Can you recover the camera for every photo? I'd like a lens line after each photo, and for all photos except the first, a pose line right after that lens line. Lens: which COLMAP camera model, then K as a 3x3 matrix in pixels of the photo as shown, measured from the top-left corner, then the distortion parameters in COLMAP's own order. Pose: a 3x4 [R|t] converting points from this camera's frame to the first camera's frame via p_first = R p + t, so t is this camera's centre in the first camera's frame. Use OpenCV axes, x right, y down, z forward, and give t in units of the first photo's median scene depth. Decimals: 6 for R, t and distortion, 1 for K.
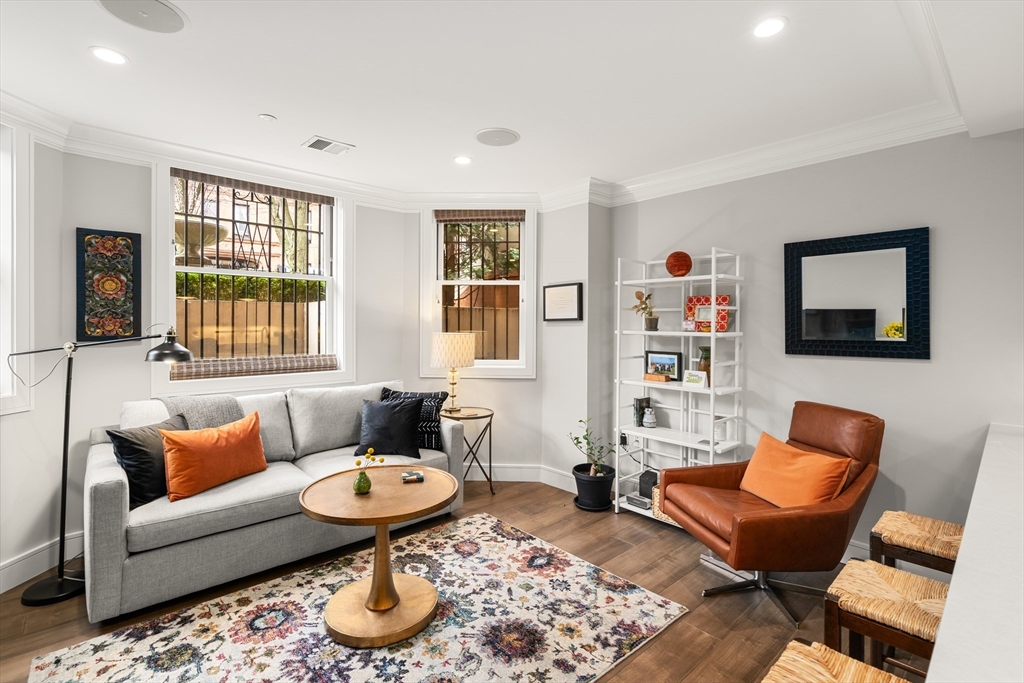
lens RADIAL K [[474.9, 0, 535.7], [0, 474.9, 326.7], [0, 0, 1]] dist [-0.003302, -0.000160]
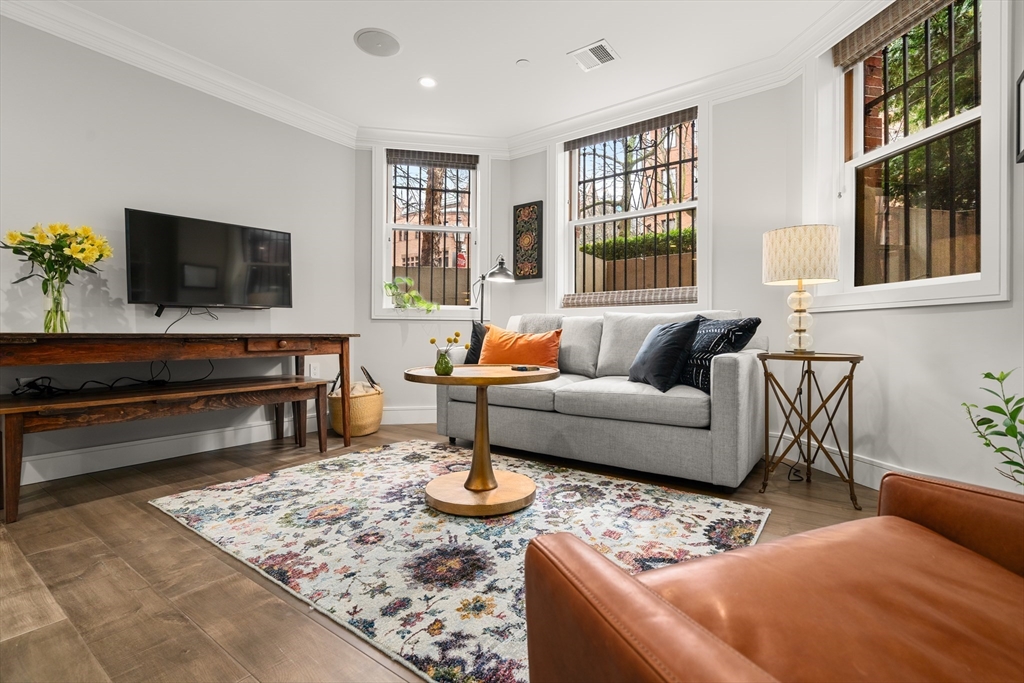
lens RADIAL K [[474.9, 0, 514.7], [0, 474.9, 336.9], [0, 0, 1]] dist [-0.003302, -0.000160]
pose [[0.168649, -0.008333, -0.985641, 0.533462], [-0.003342, 0.999954, -0.009026, 0.224357], [0.985671, 0.004816, 0.168613, 0.723112]]
